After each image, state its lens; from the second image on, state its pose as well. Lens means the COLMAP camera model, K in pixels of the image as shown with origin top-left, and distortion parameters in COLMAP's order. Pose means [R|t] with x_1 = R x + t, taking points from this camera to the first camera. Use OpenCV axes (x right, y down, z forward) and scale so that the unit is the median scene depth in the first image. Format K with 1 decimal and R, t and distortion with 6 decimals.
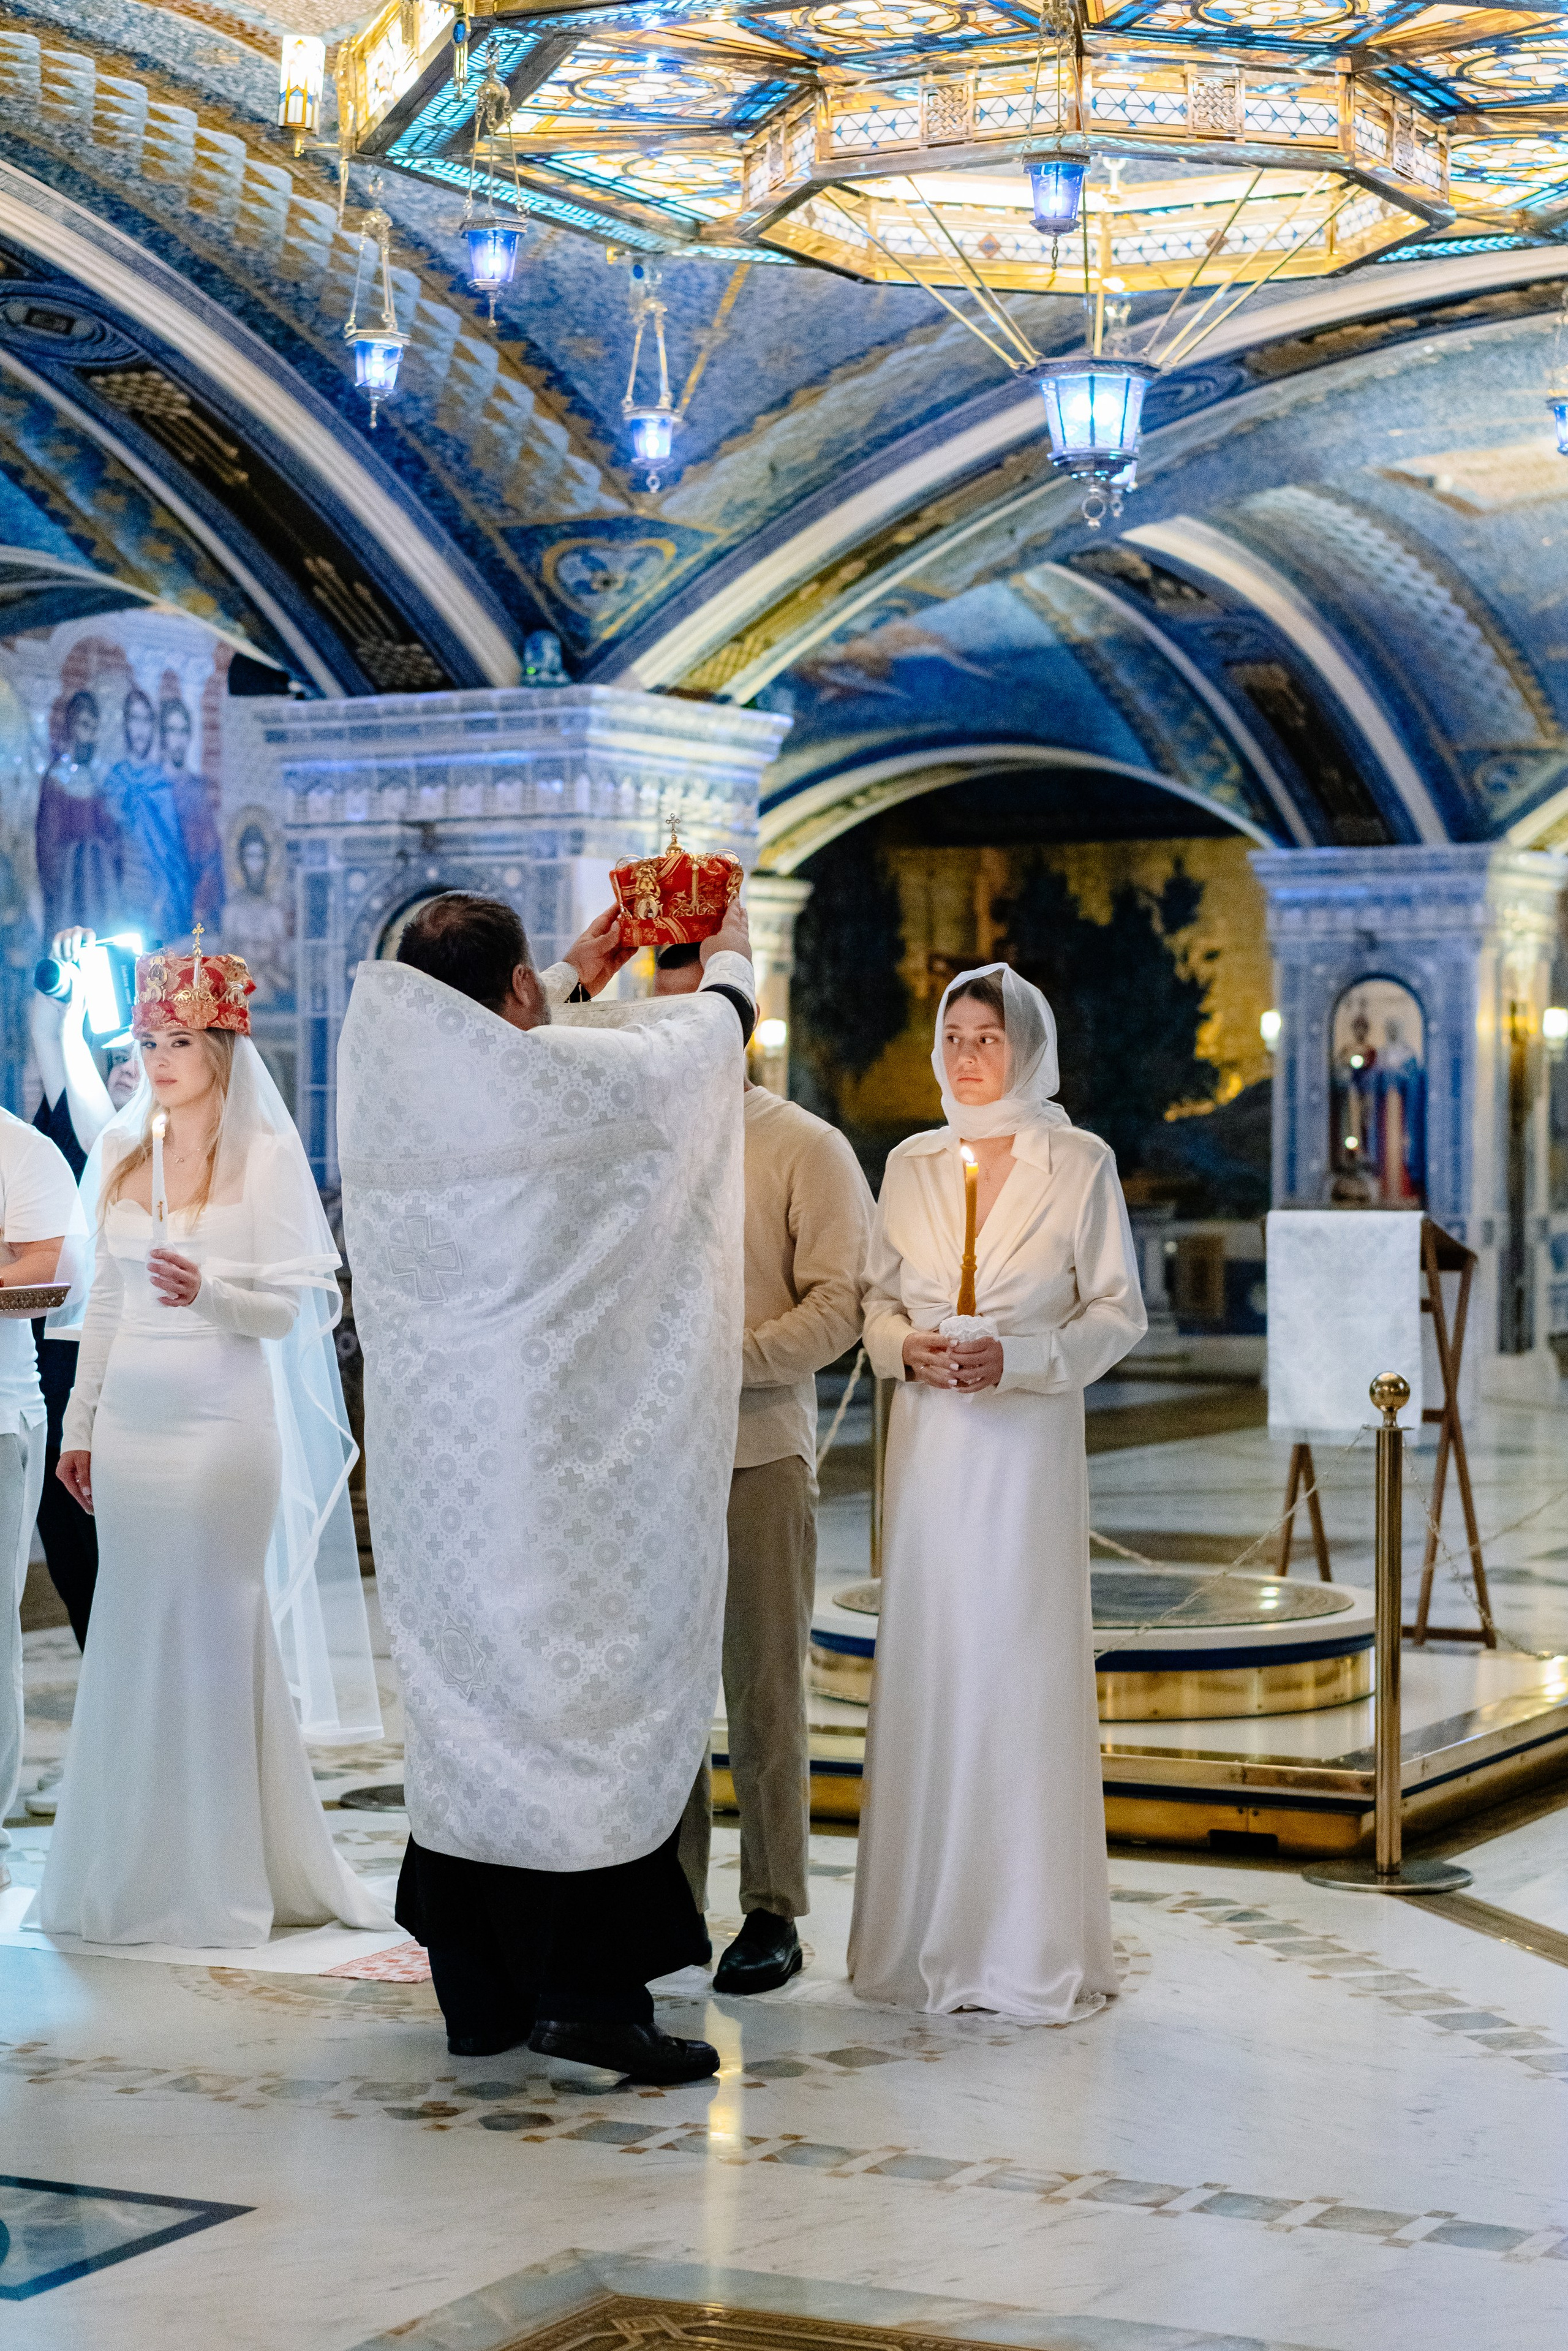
lens RADIAL K [[4431.8, 0, 784.0], [0, 4431.8, 1175.5], [0, 0, 1]] dist [0.116582, 0.285873]
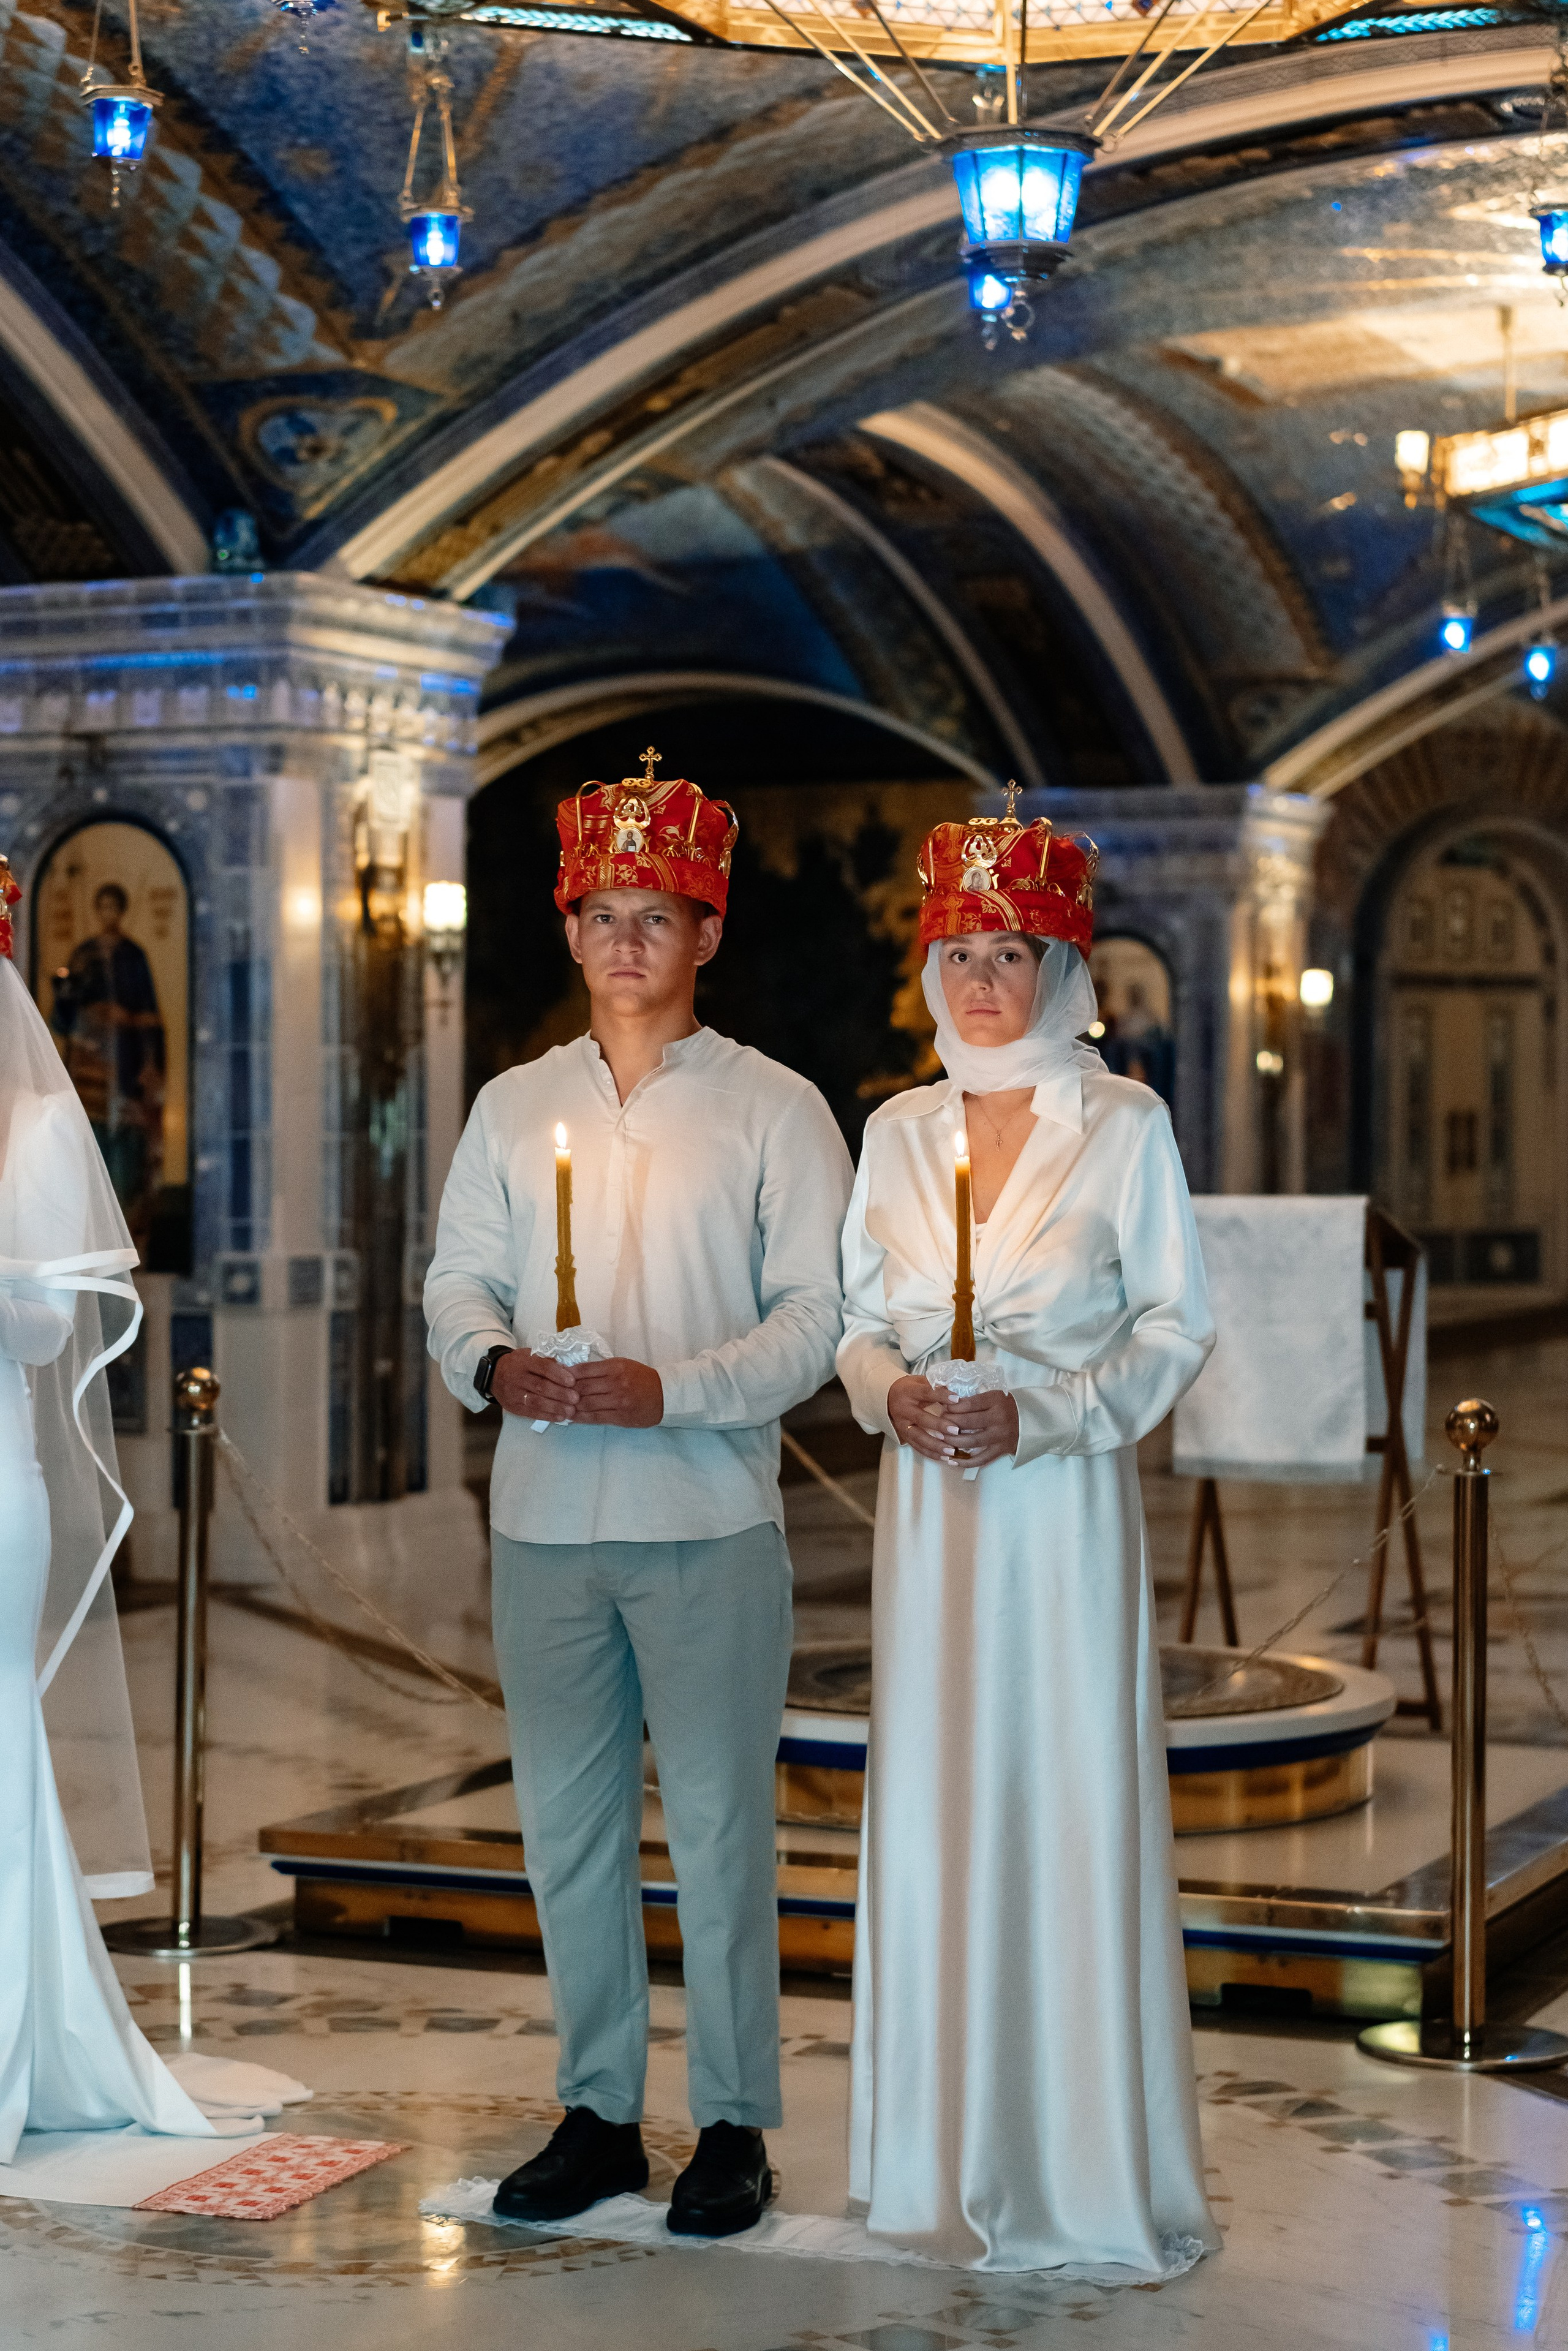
lens RADIAL K [[4605.8, 0, 525.6], [0, 4605.8, 1114.0], [0, 0, 1]] dist [0.027549, -0.088761]
pose [[0.998809, 0.001163, 0.048785, -0.042563], [-0.000621, 0.999938, -0.011127, 0.002105], [-0.048795, 0.011083, 0.998747, 0.126956]]
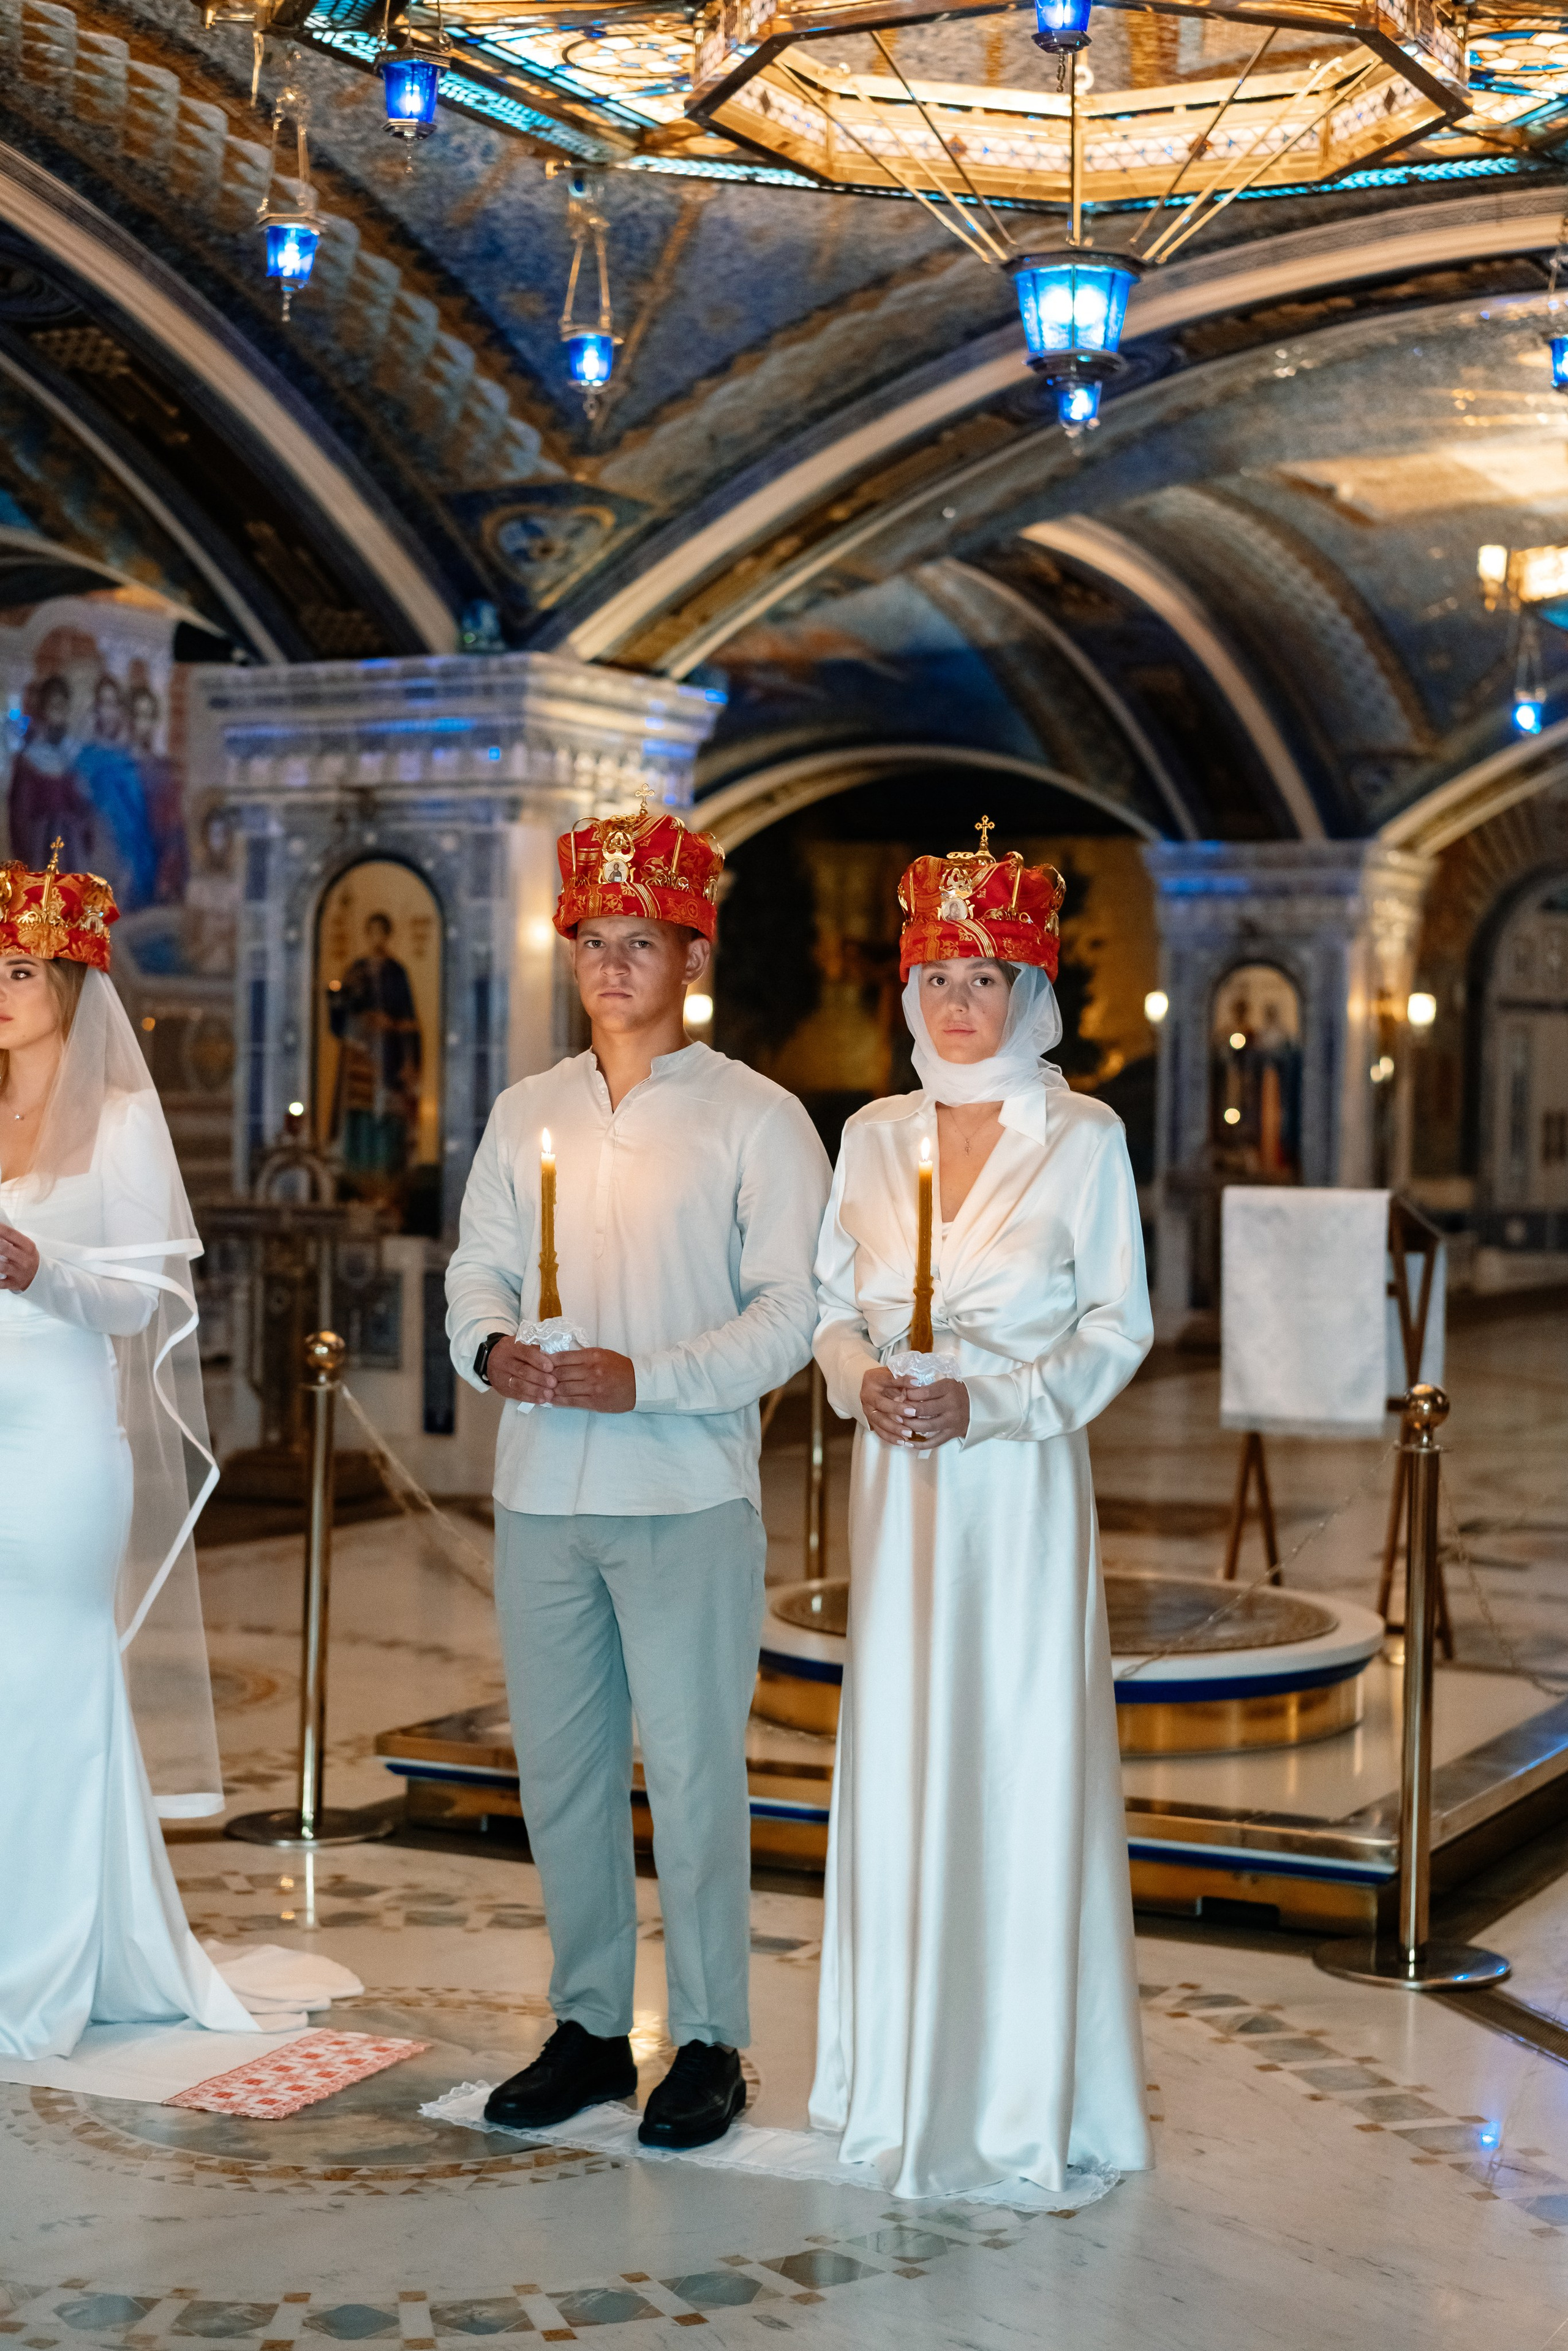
lens RADIAL K [[3550.6, 0, 693.1], [0, 3550.6, 1174.6], [0, 0, 1]] dist [0.013464, -0.151186]
pose [[0.999916, 0.012933, -0.000664, -0.004050], [-0.012925, 0.999855, 0.011101, -0.001421], [0.000807, -0.011091, 0.999938, 0.194096]]
